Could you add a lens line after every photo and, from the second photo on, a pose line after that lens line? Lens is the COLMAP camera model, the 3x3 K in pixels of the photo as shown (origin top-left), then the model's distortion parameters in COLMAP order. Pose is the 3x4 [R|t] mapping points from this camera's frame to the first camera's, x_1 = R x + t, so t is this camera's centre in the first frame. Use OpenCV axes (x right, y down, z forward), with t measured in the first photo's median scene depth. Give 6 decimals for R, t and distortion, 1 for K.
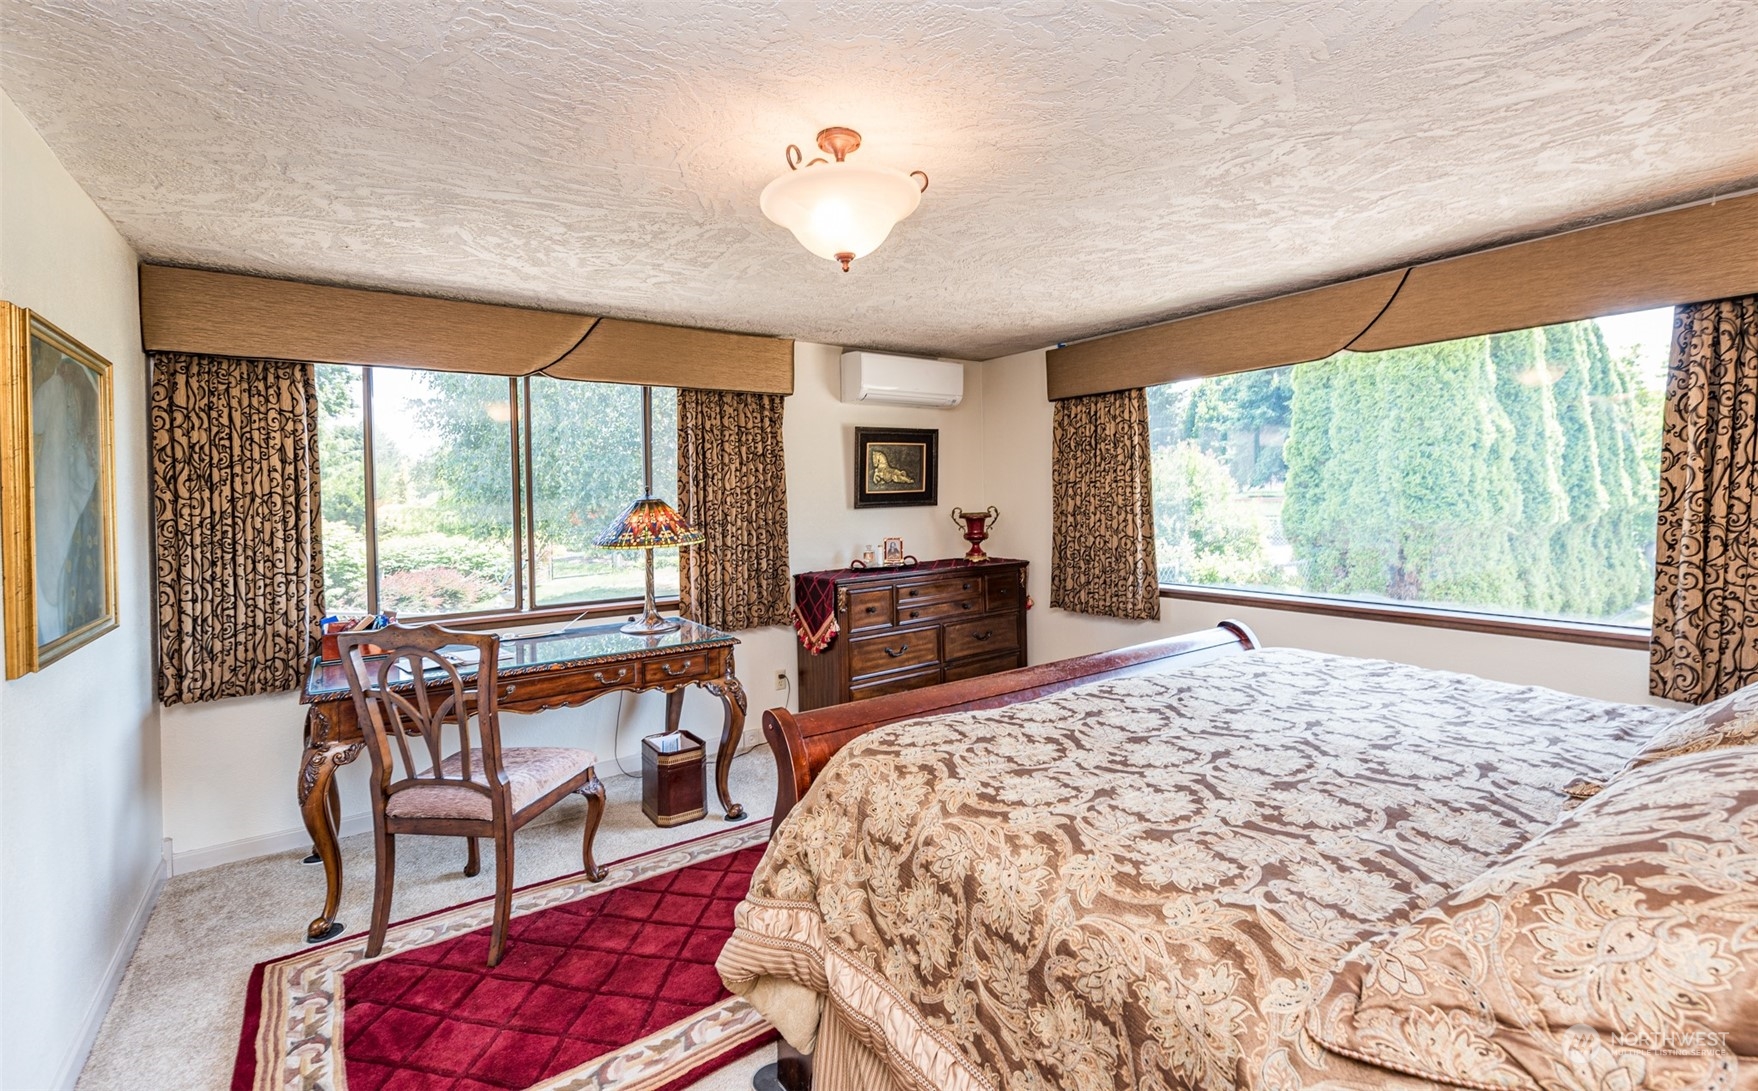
lens RADIAL K [[766.4, 0, 893.2], [0, 766.4, 501.9], [0, 0, 1]] dist [-0.000434, -0.000016]
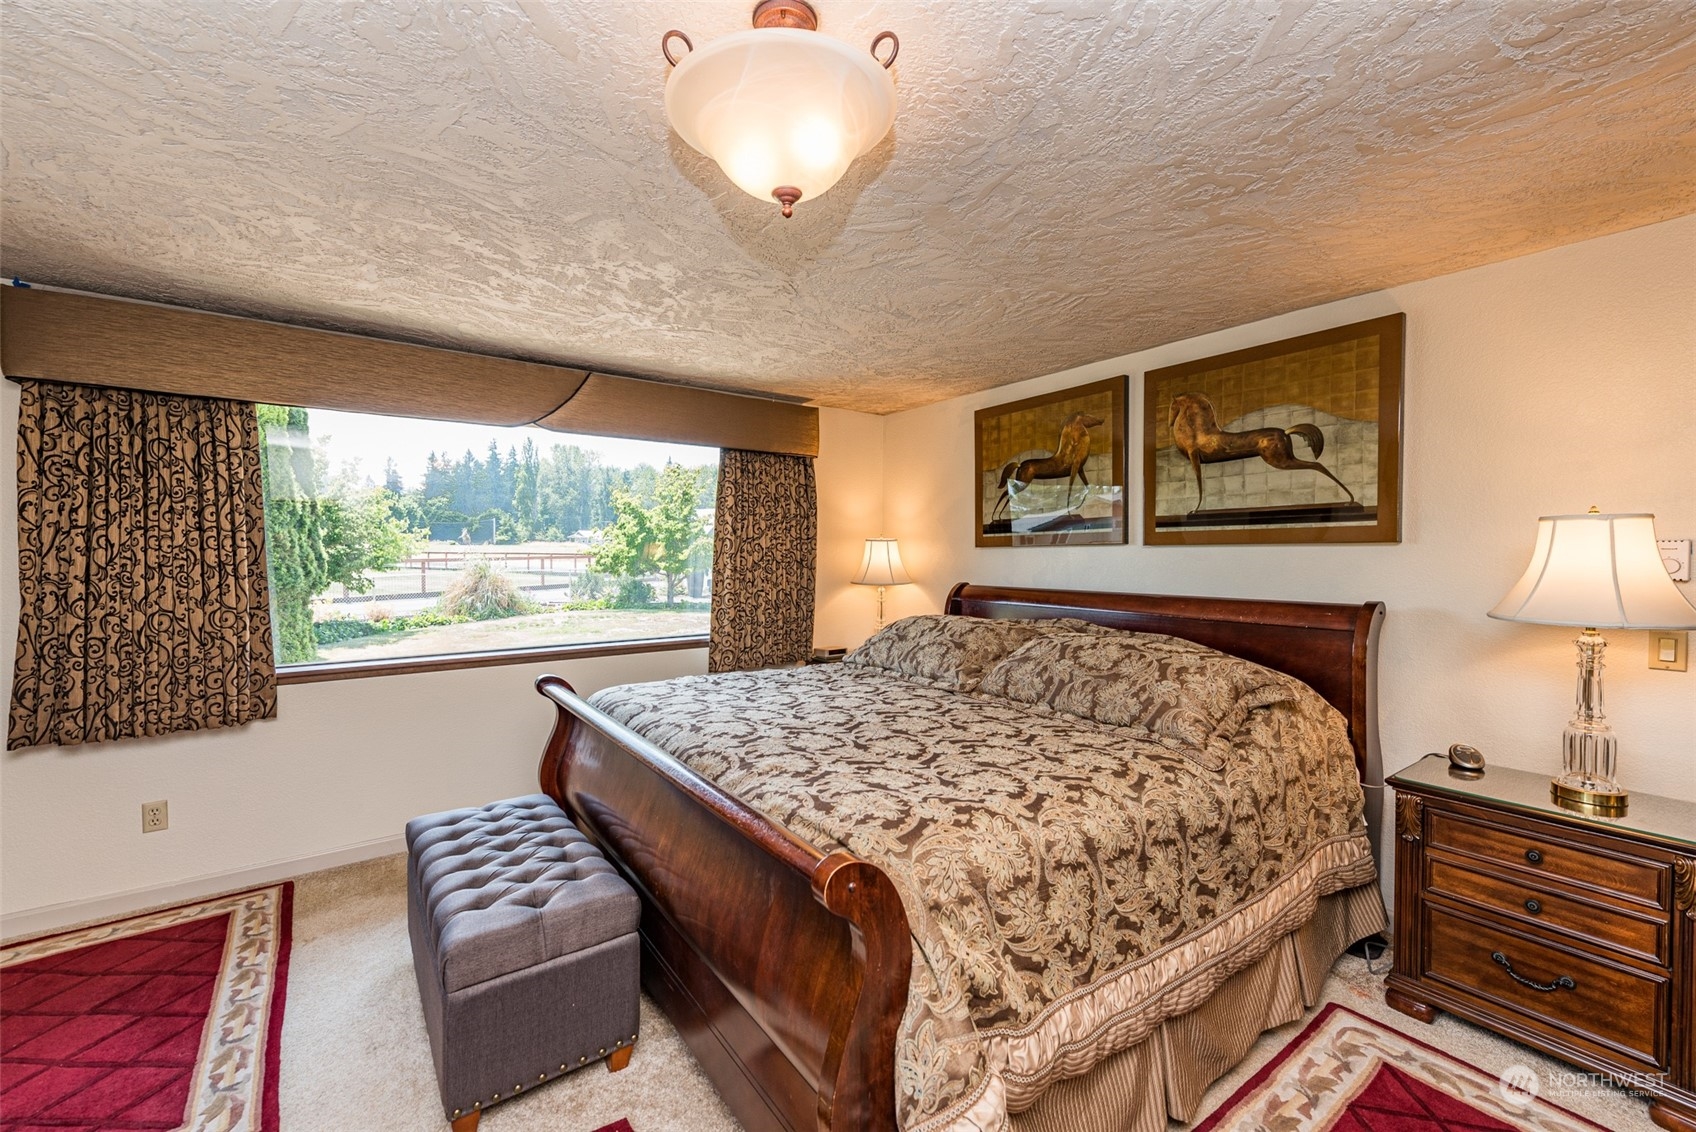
lens RADIAL K [[670.4, 0, 847.0], [0, 670.4, 562.6], [0, 0, 1]] dist [0.002660, -0.000204]
pose [[-0.006732, 0.006270, 0.999958, -0.515685], [0.008110, 0.999948, -0.006215, 0.019179], [-0.999944, 0.008068, -0.006782, 0.719929]]
